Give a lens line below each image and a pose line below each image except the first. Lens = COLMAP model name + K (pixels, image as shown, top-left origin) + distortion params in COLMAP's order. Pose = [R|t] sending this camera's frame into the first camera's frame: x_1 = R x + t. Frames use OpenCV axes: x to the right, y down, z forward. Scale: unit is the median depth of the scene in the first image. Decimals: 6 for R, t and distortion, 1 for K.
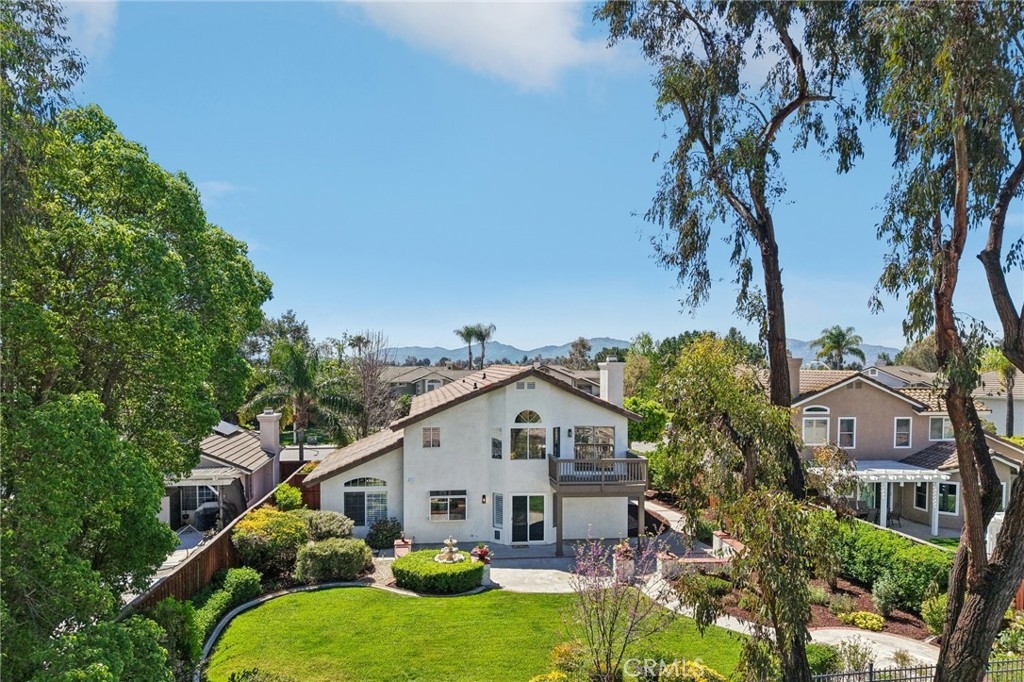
lens RADIAL K [[722.8, 0, 508.8], [0, 722.8, 365.4], [0, 0, 1]] dist [0.014014, 0.001197]
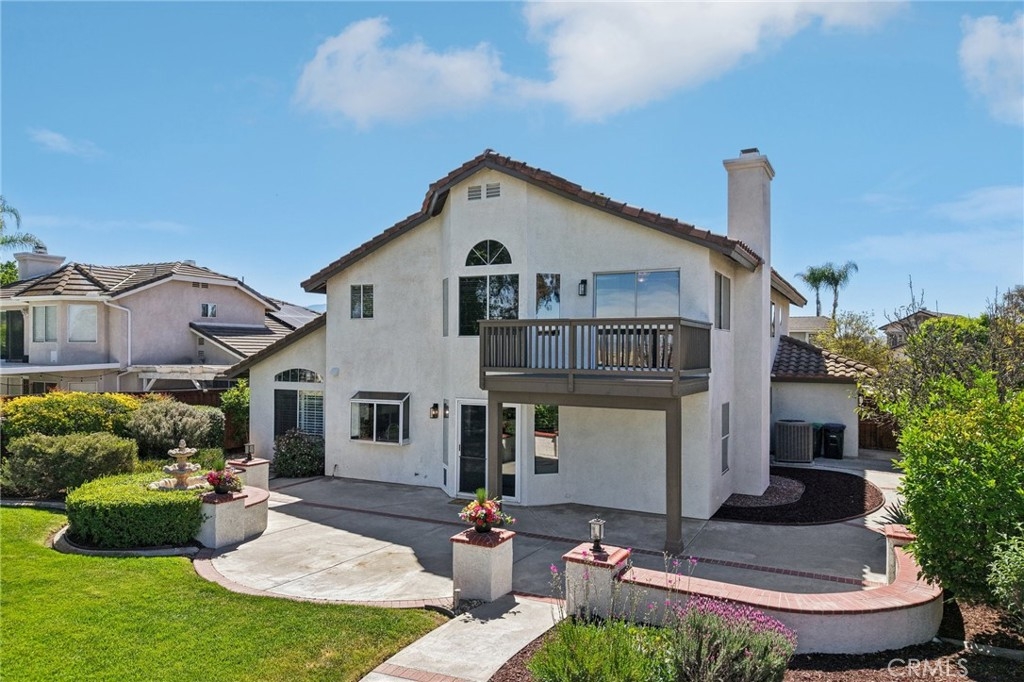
lens RADIAL K [[685.7, 0, 503.4], [0, 685.7, 340.8], [0, 0, 1]] dist [0.063873, -0.083816]
pose [[0.812844, -0.009697, -0.582401, 0.330605], [-0.008549, 0.999555, -0.028574, 0.152346], [0.582419, 0.028205, 0.812400, 0.626745]]
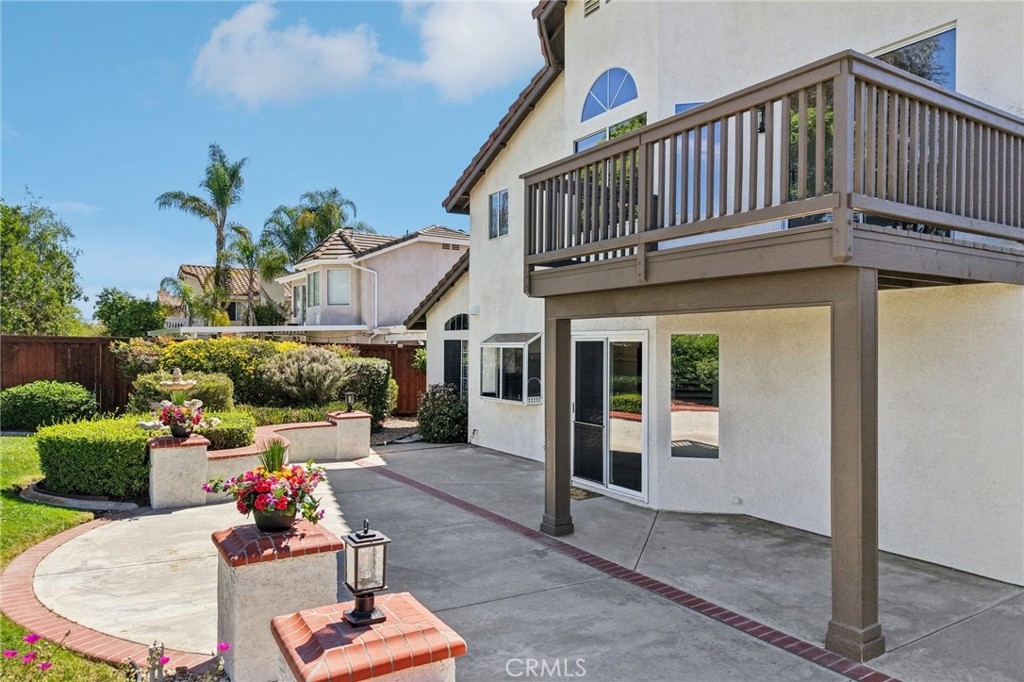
lens RADIAL K [[683.3, 0, 512.0], [0, 683.3, 341.0], [0, 0, 1]] dist [0.098605, -0.104427]
pose [[0.407345, -0.011545, -0.913201, 0.294587], [-0.017052, 0.999650, -0.020244, 0.192915], [0.913115, 0.023818, 0.407005, 0.864091]]
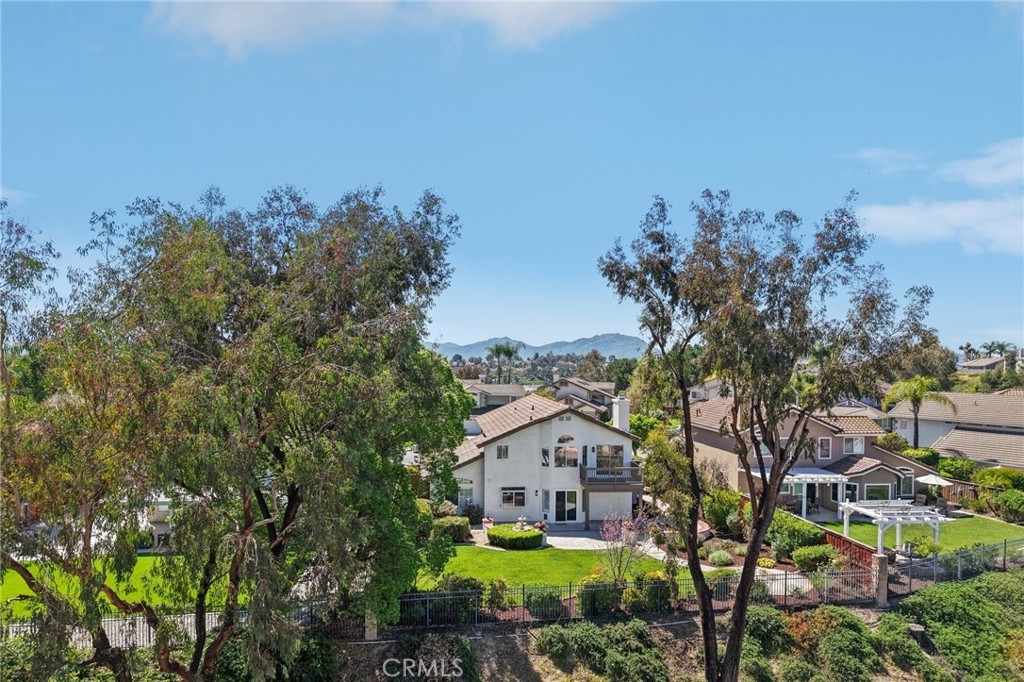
lens RADIAL K [[734.1, 0, 499.8], [0, 734.1, 343.7], [0, 0, 1]] dist [-0.005326, -0.002022]
pose [[0.999729, 0.002767, -0.023104, -0.080382], [-0.003210, 0.999812, -0.019126, -0.102770], [0.023047, 0.019195, 0.999550, -0.569558]]
